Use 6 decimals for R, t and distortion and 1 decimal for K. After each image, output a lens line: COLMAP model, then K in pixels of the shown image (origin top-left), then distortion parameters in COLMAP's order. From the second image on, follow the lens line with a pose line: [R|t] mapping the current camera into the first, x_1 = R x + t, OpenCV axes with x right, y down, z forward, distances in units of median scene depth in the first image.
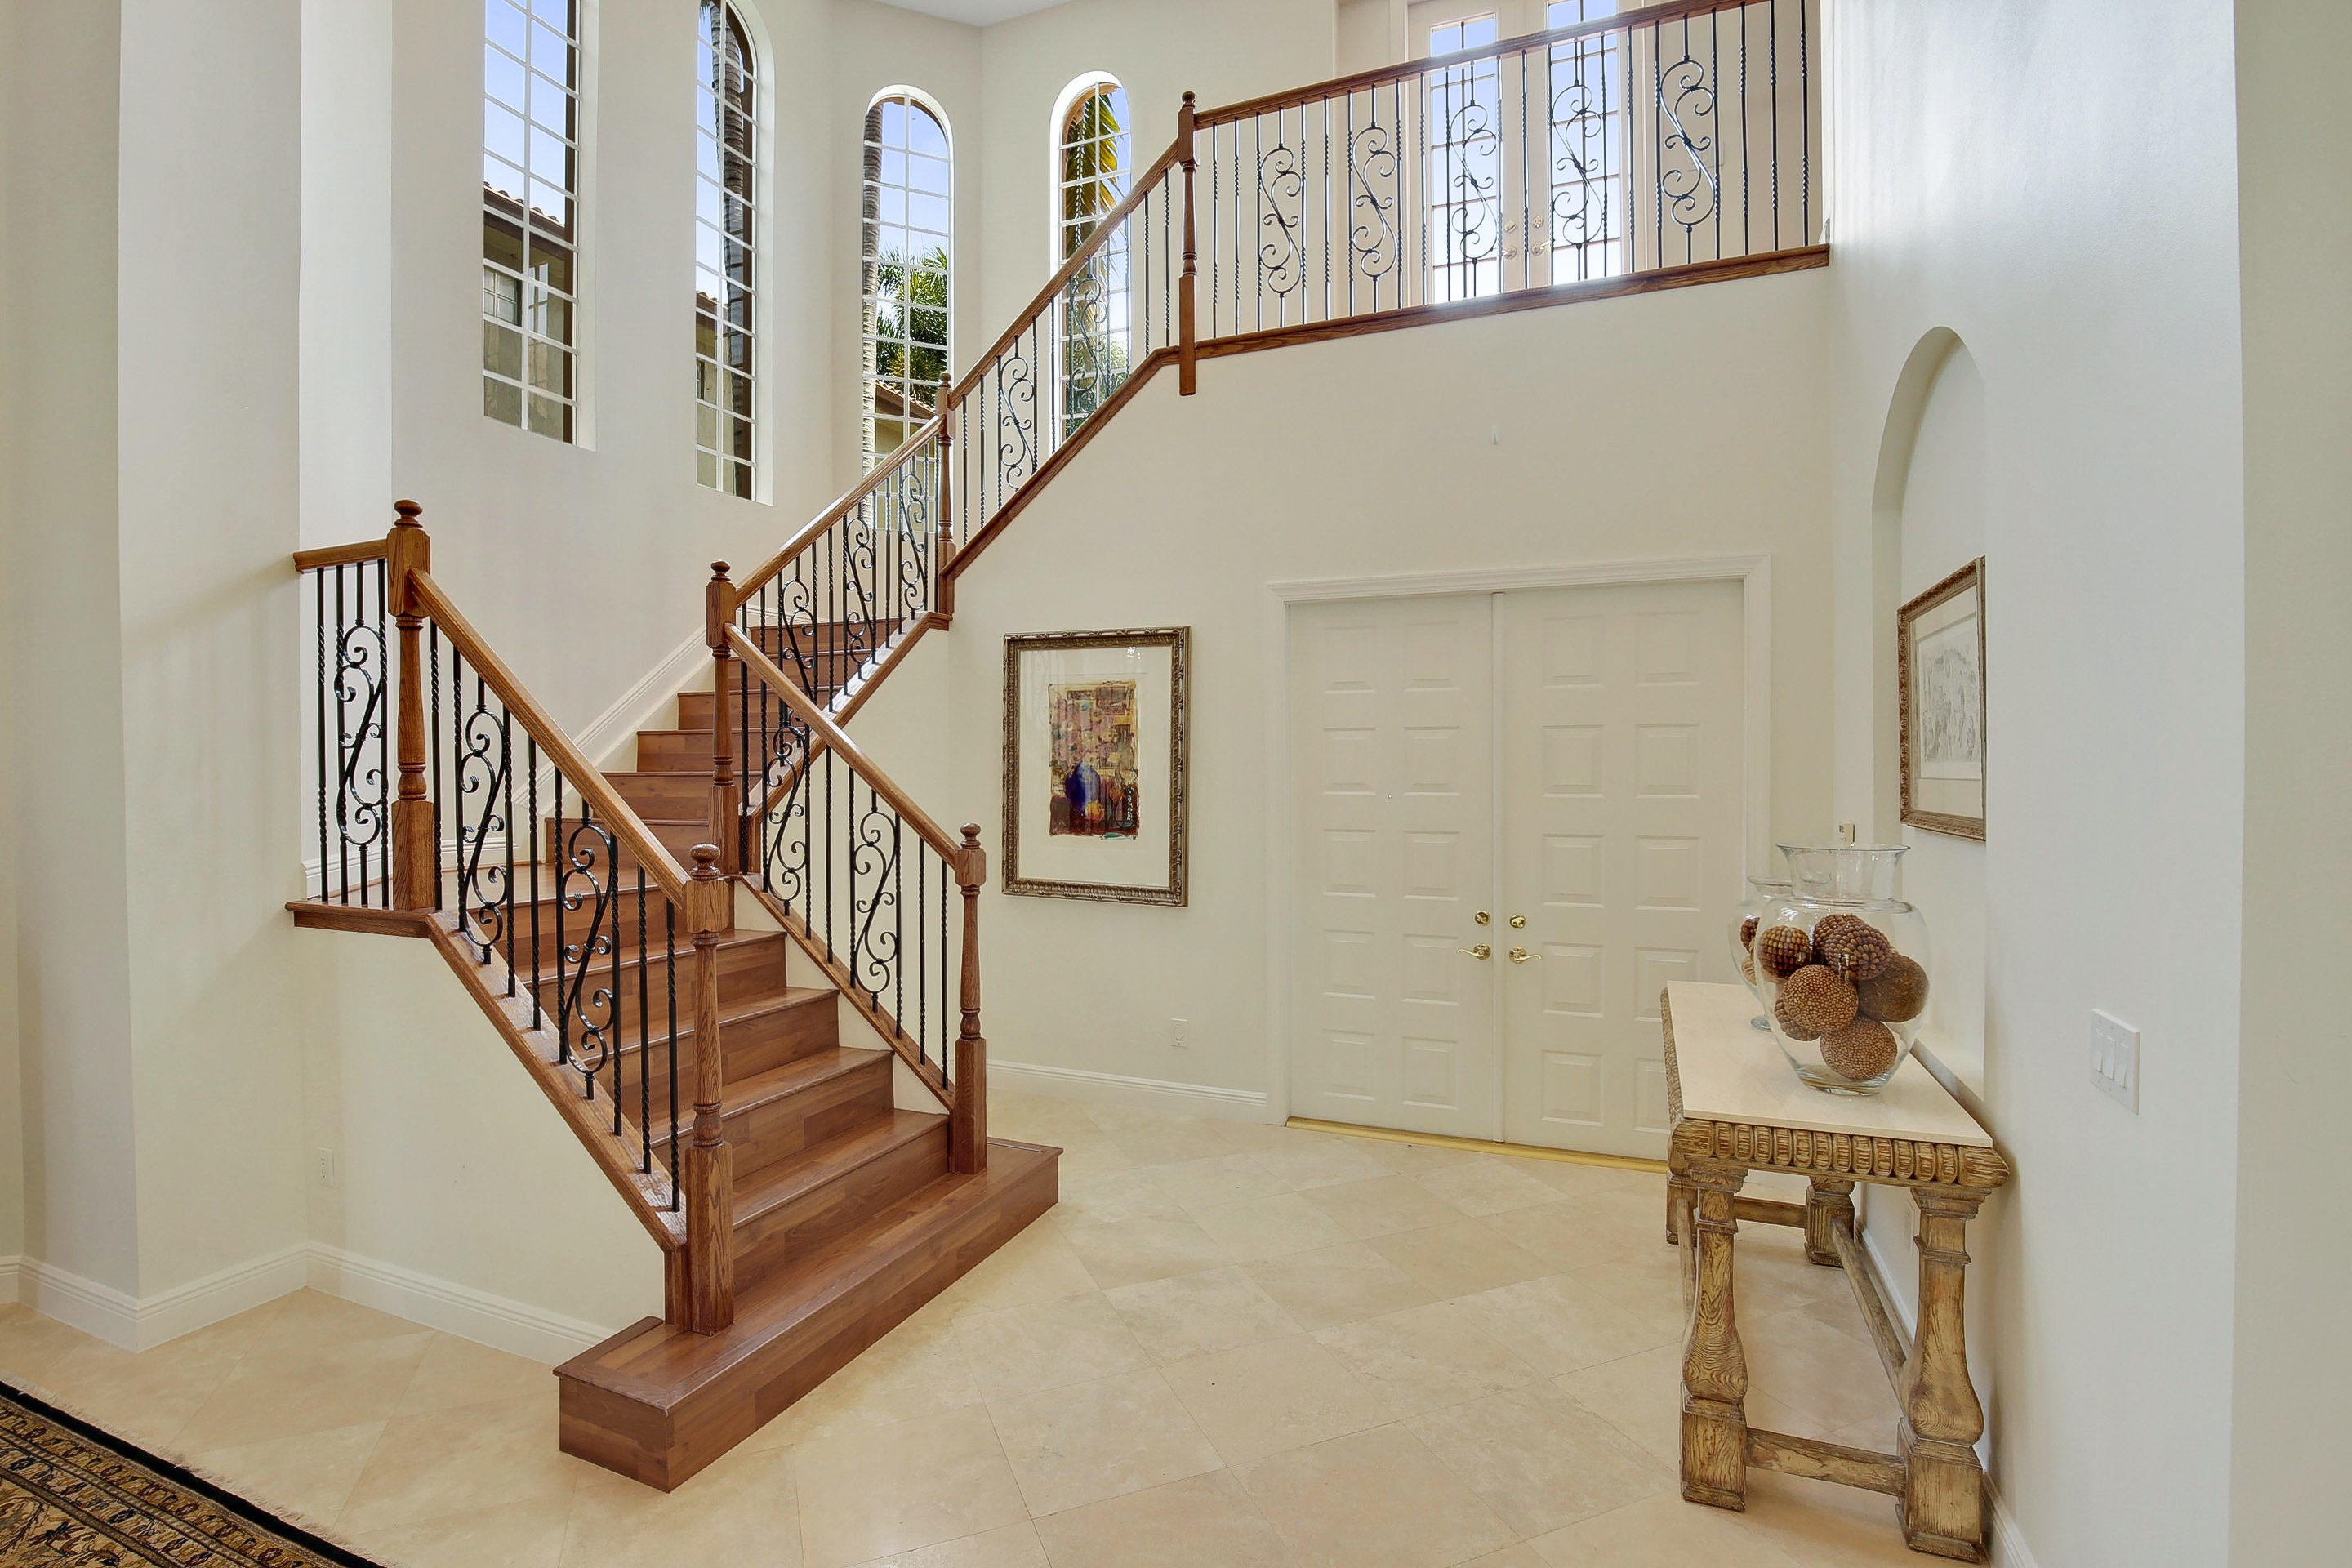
lens RADIAL K [[1091.5, 0, 1176.0], [0, 1091.5, 784.0], [0, 0, 1]] dist [-0.023068, 0.000343]
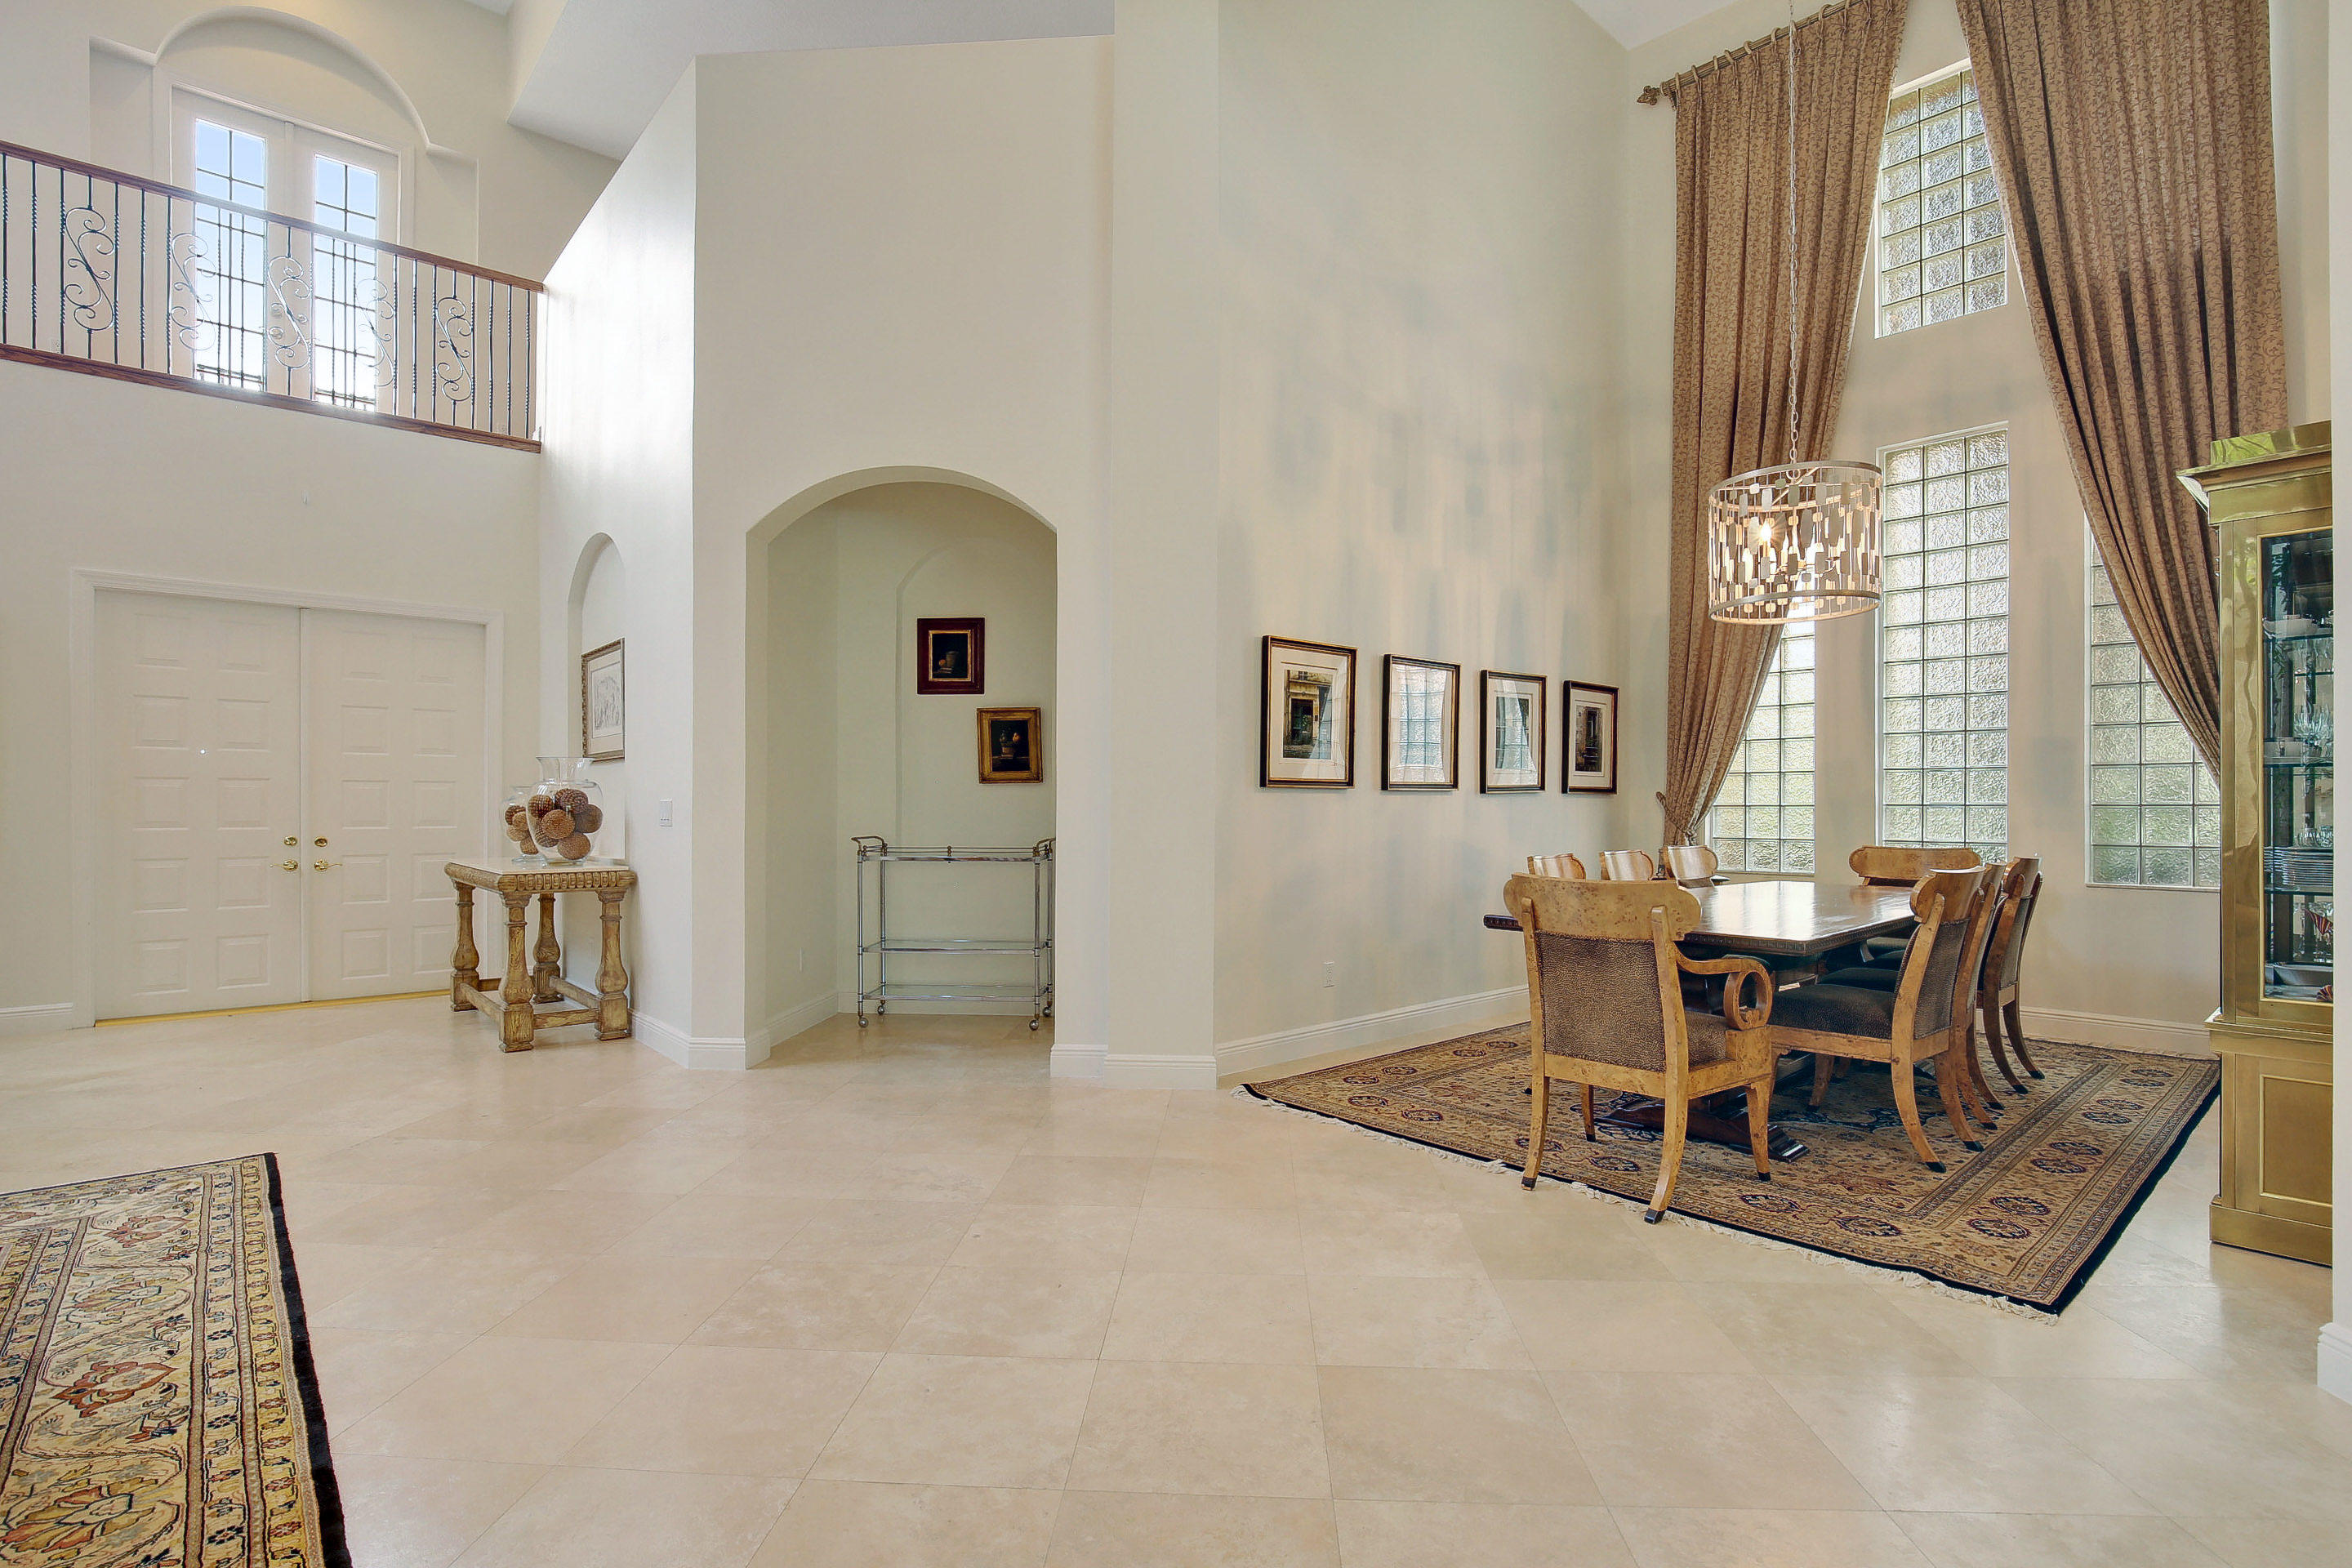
lens RADIAL K [[1112.2, 0, 1176.0], [0, 1112.2, 784.0], [0, 0, 1]] dist [-0.004040, 0.000259]
pose [[0.437109, 0.011937, 0.899329, -0.744551], [0.016904, 0.999626, -0.021484, 0.149282], [-0.899250, 0.024593, 0.436744, -0.943414]]
